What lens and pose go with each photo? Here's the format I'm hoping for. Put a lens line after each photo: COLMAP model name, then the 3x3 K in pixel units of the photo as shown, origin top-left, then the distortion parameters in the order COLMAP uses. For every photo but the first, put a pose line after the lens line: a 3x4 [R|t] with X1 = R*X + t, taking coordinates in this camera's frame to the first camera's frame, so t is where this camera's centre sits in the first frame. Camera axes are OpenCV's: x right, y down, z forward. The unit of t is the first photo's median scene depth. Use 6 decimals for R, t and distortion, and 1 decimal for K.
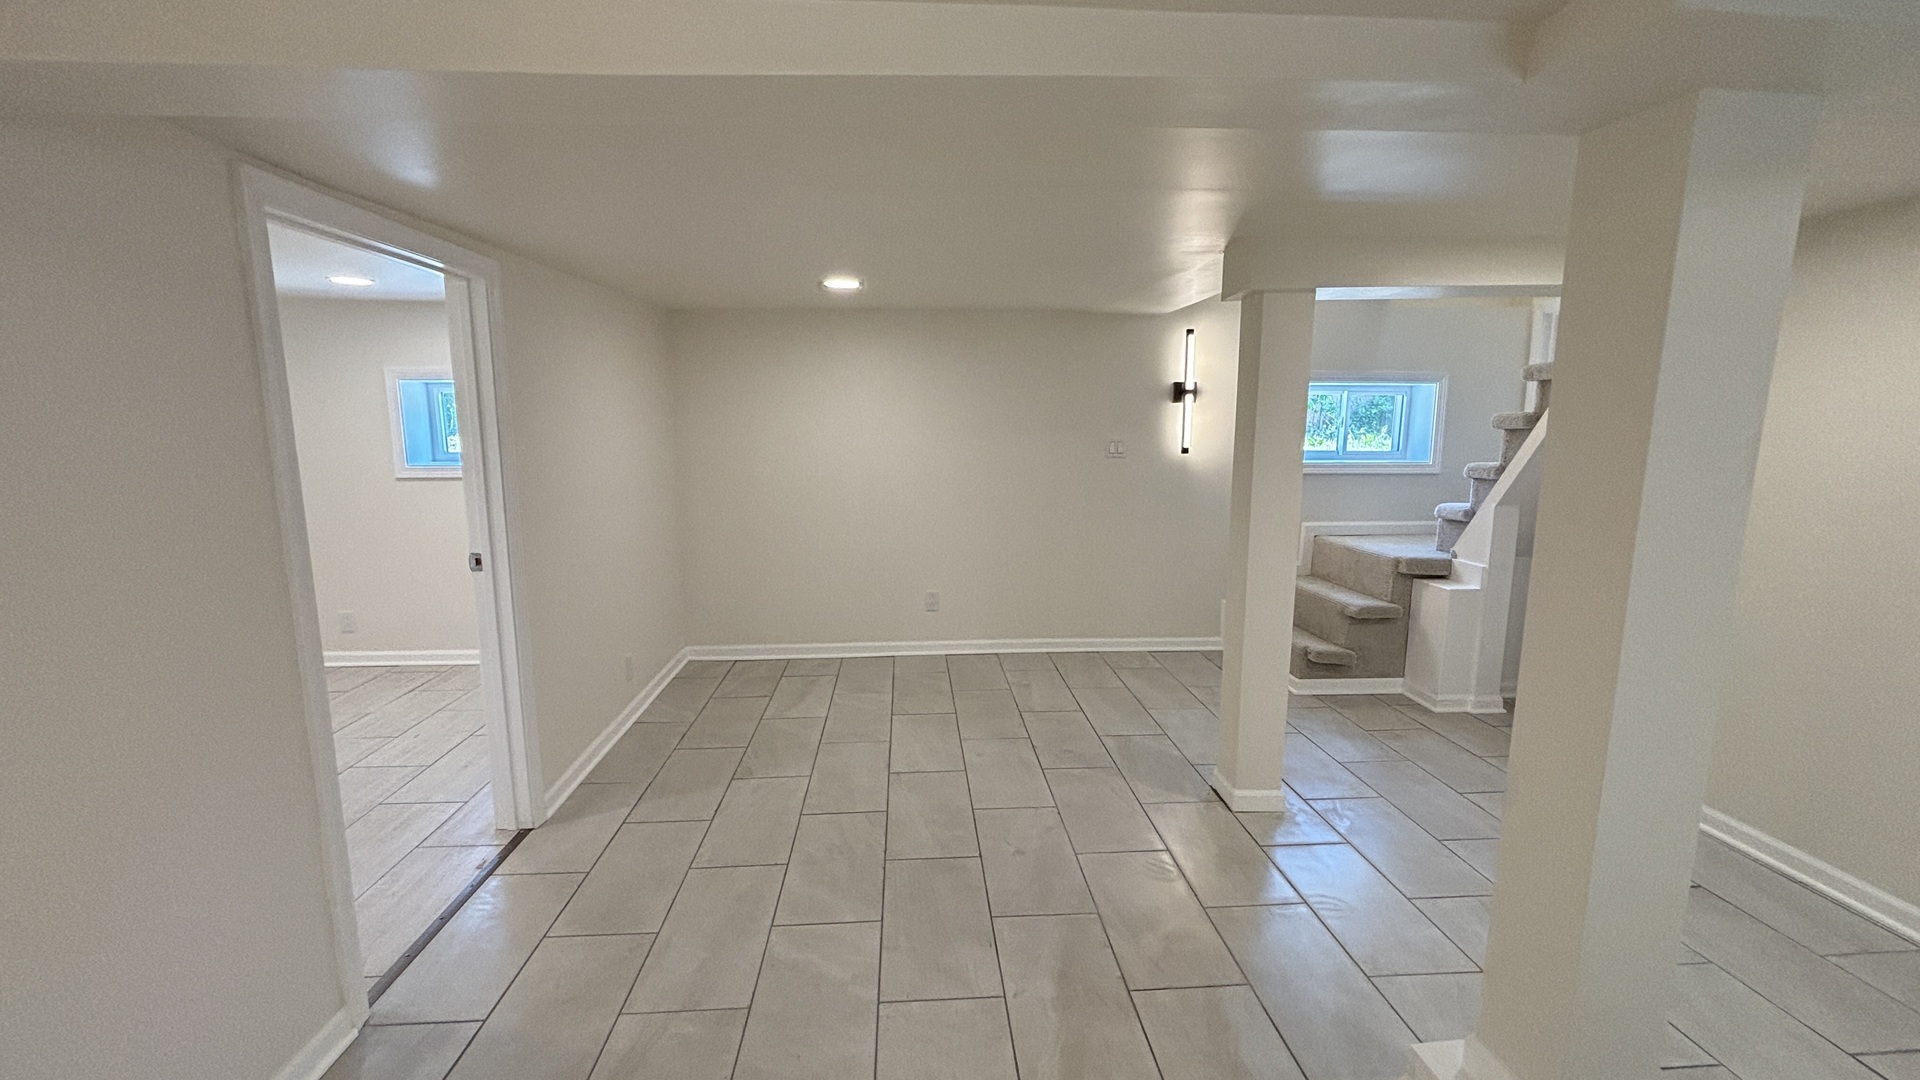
lens RADIAL K [[771.1, 0, 950.6], [0, 771.1, 537.2], [0, 0, 1]] dist [-0.000912, -0.000086]
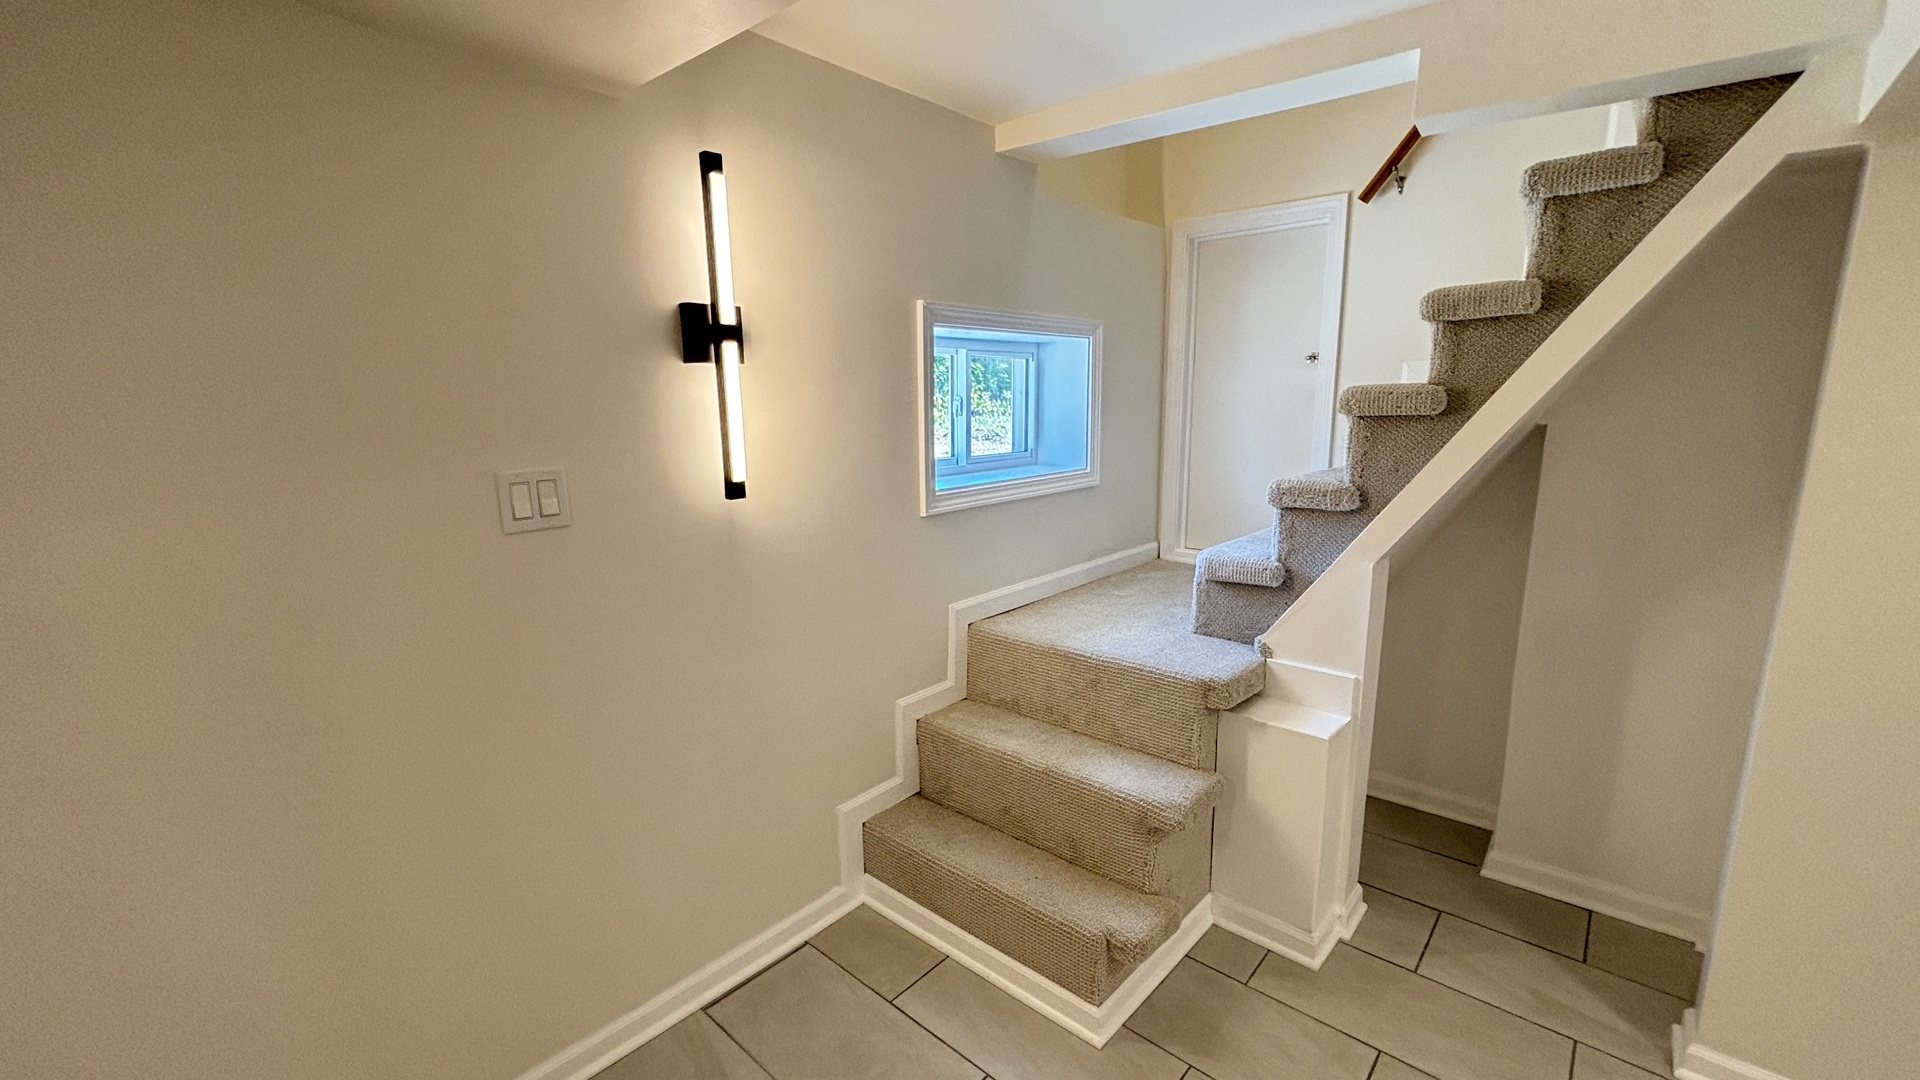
lens RADIAL K [[771.1, 0, 950.6], [0, 771.1, 537.2], [0, 0, 1]] dist [-0.000912, -0.000086]
pose [[0.711393, -0.136384, 0.689434, 0.115620], [0.119822, 0.990164, 0.072235, -0.103809], [-0.692505, 0.031222, 0.720737, 0.653392]]
